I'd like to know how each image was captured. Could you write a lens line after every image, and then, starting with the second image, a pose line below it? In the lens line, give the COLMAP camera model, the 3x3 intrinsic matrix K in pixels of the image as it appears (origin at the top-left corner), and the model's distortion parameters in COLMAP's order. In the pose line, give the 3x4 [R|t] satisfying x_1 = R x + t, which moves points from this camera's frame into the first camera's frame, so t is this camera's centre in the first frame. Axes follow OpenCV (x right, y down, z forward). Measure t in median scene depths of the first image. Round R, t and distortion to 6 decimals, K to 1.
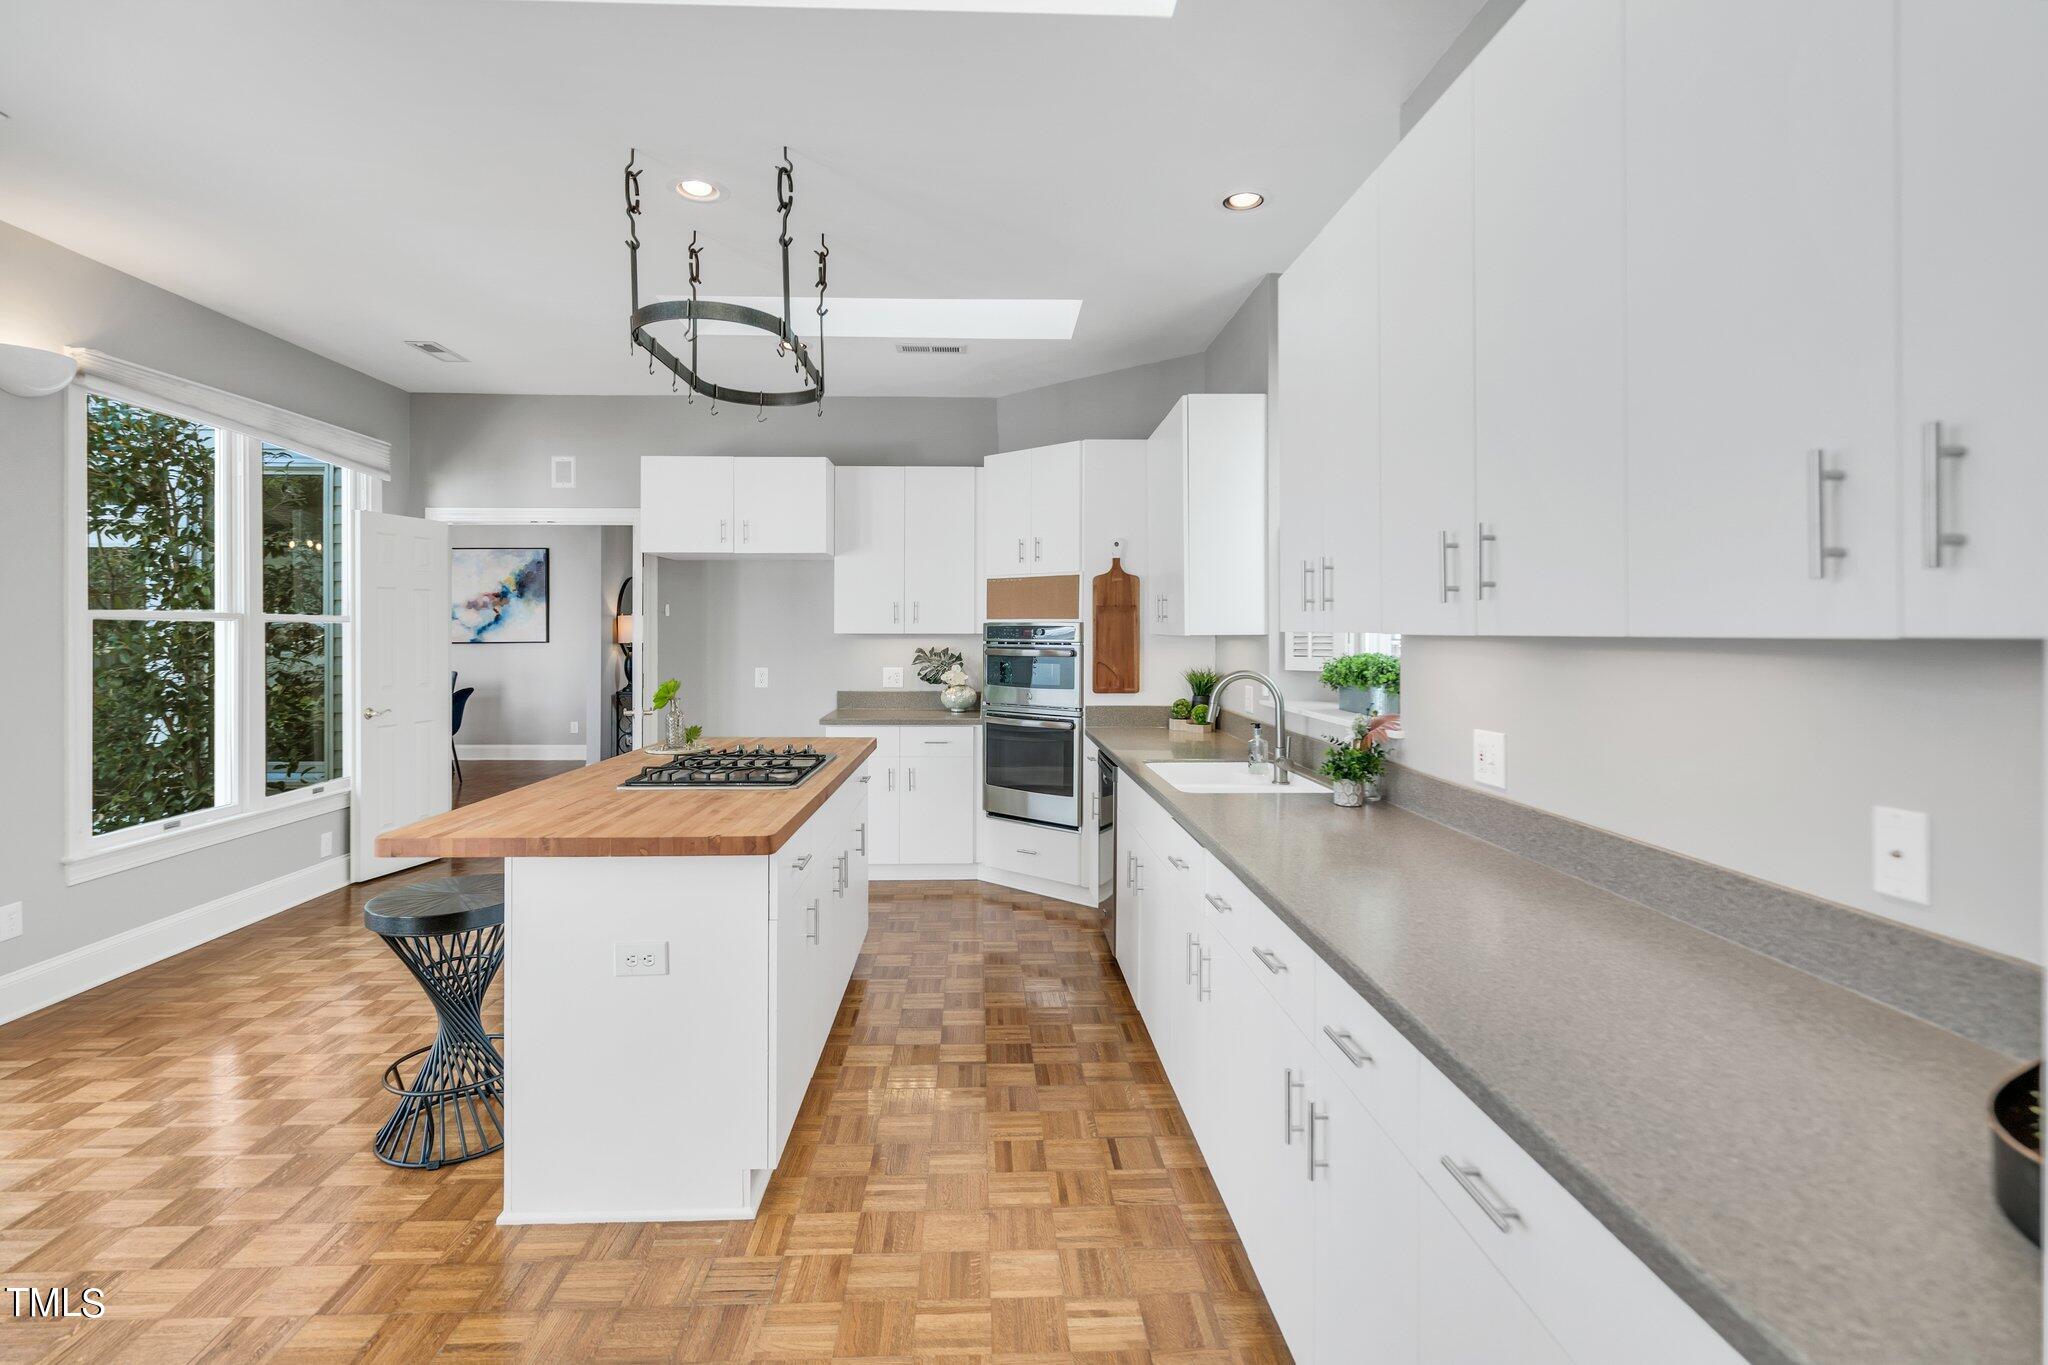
lens RADIAL K [[1001.5, 0, 1023.0], [0, 1001.5, 632.9], [0, 0, 1]] dist [-0.007063, 0.001491]
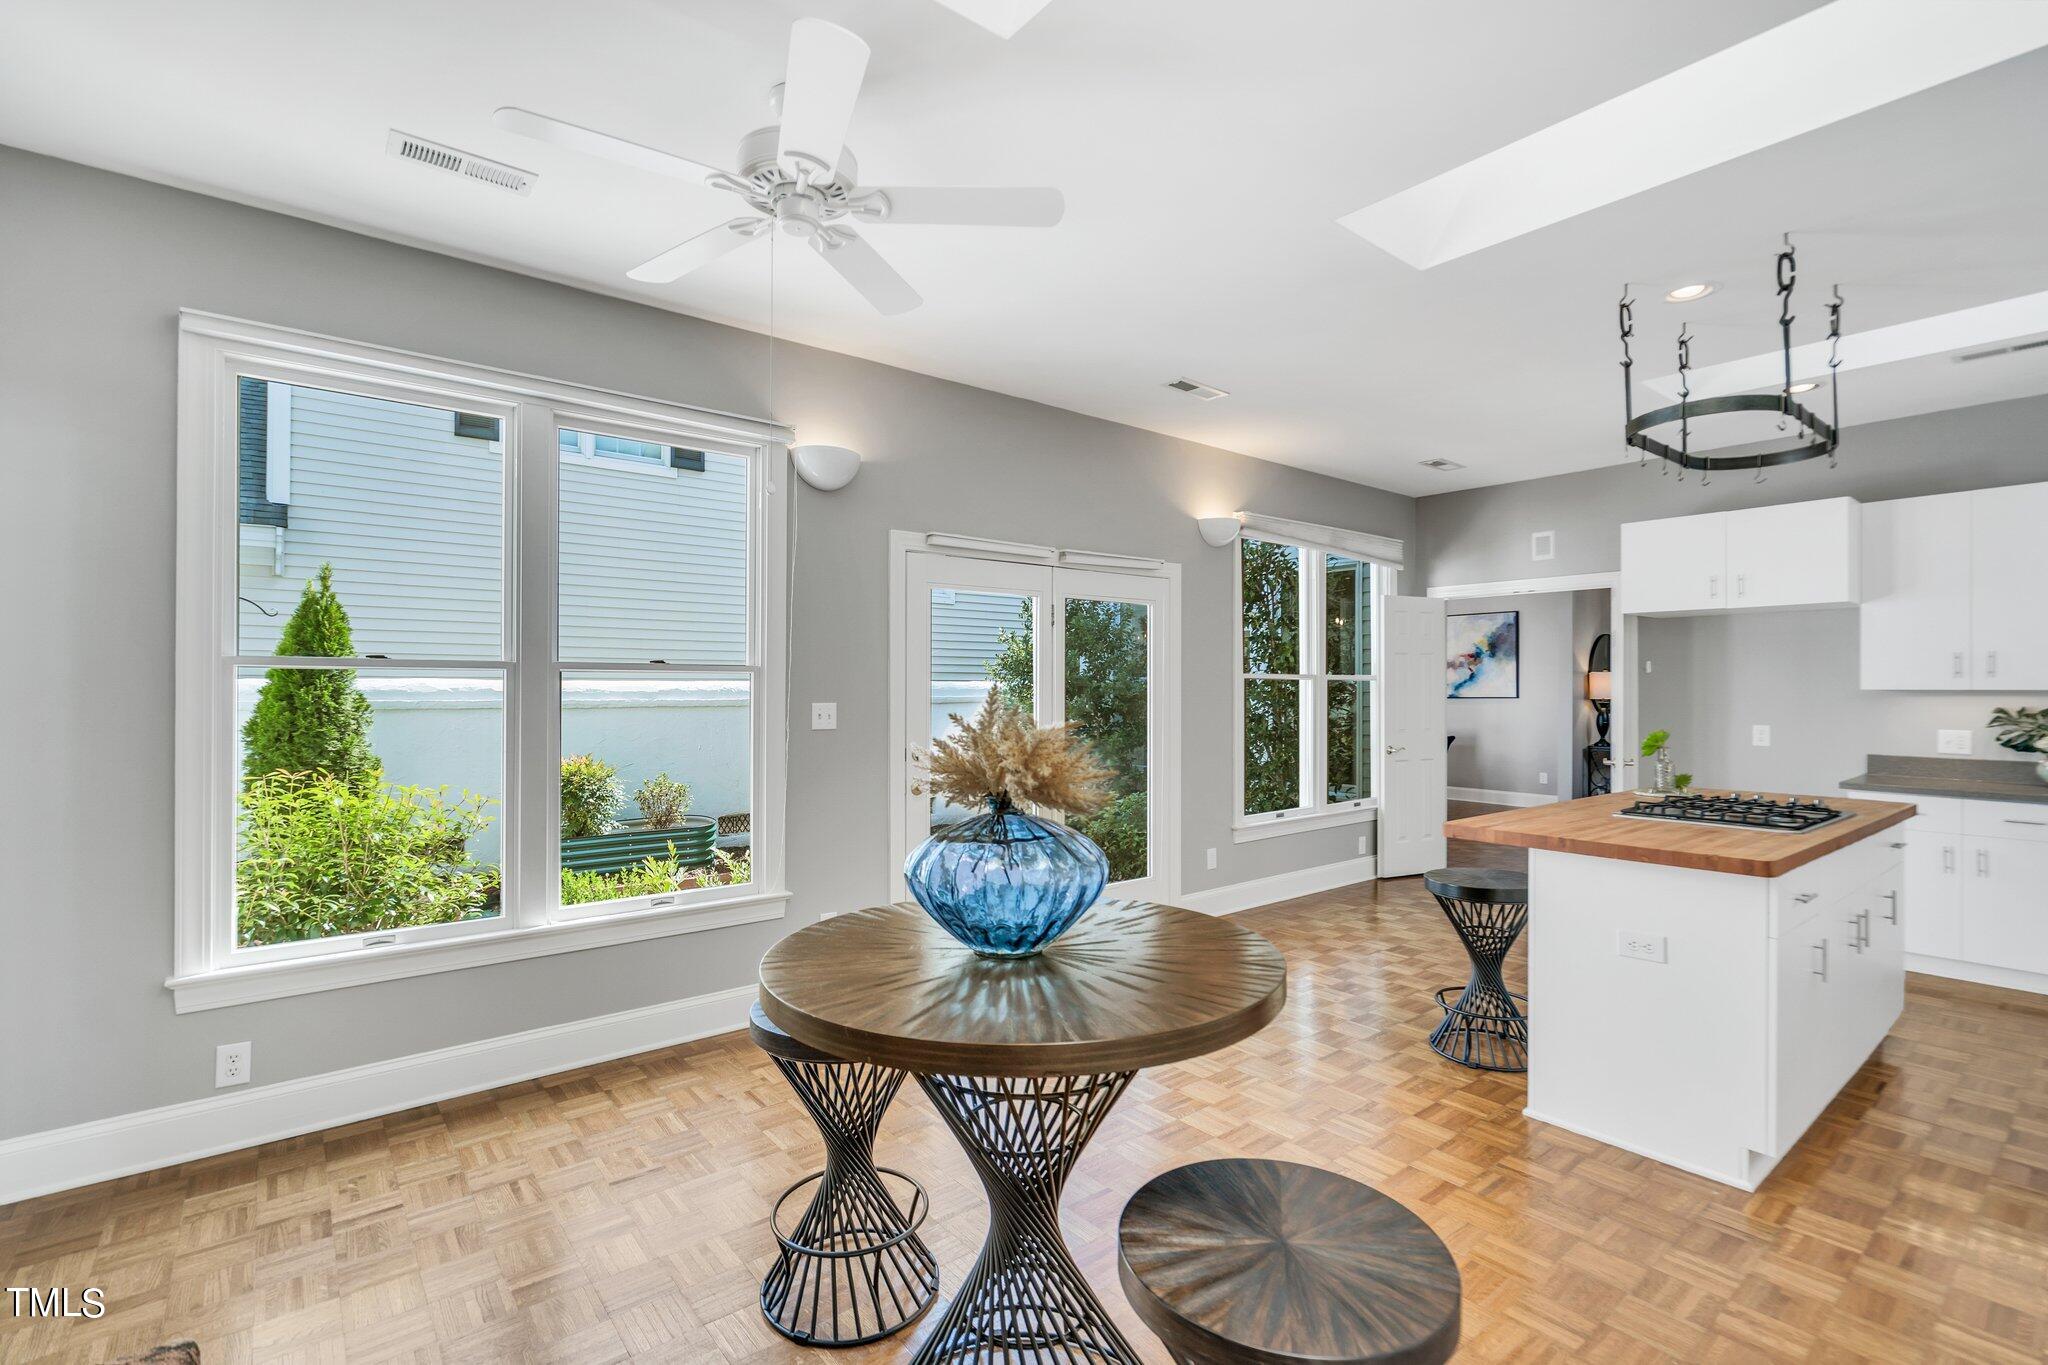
lens RADIAL K [[937.4, 0, 1016.1], [0, 937.4, 684.2], [0, 0, 1]] dist [-0.004473, 0.001618]
pose [[0.598973, -0.002993, -0.800764, 0.049838], [-0.001641, 0.999986, -0.004965, 0.002118], [0.800768, 0.004288, 0.598960, -0.186279]]
